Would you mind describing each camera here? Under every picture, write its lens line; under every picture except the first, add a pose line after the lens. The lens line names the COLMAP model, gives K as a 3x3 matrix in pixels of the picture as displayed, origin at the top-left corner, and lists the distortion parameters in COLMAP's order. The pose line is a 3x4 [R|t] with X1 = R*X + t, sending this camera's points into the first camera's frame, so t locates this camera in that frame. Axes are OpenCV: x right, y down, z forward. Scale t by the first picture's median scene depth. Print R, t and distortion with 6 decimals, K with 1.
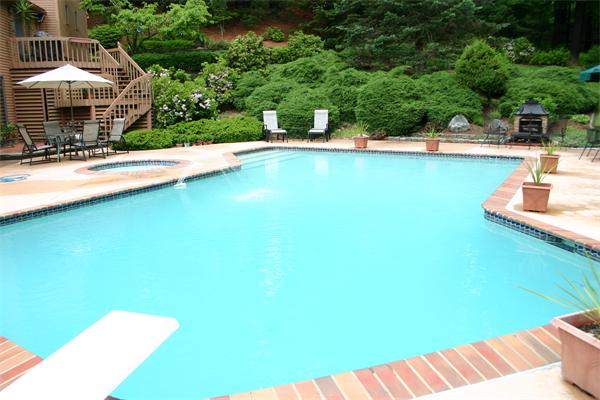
lens RADIAL K [[499.8, 0, 302.6], [0, 499.8, 199.6], [0, 0, 1]] dist [-0.121651, 0.097344]
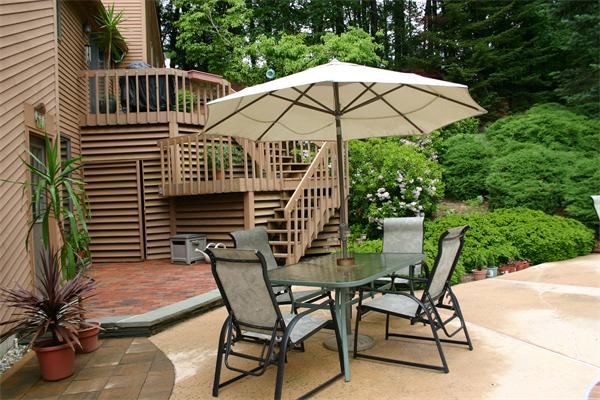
lens RADIAL K [[499.8, 0, 299.8], [0, 499.8, 203.4], [0, 0, 1]] dist [-0.121651, 0.097344]
pose [[0.999618, -0.024187, -0.013356, -0.356675], [0.021565, 0.985186, -0.170127, -0.088688], [0.017273, 0.169775, 0.985332, 0.481713]]
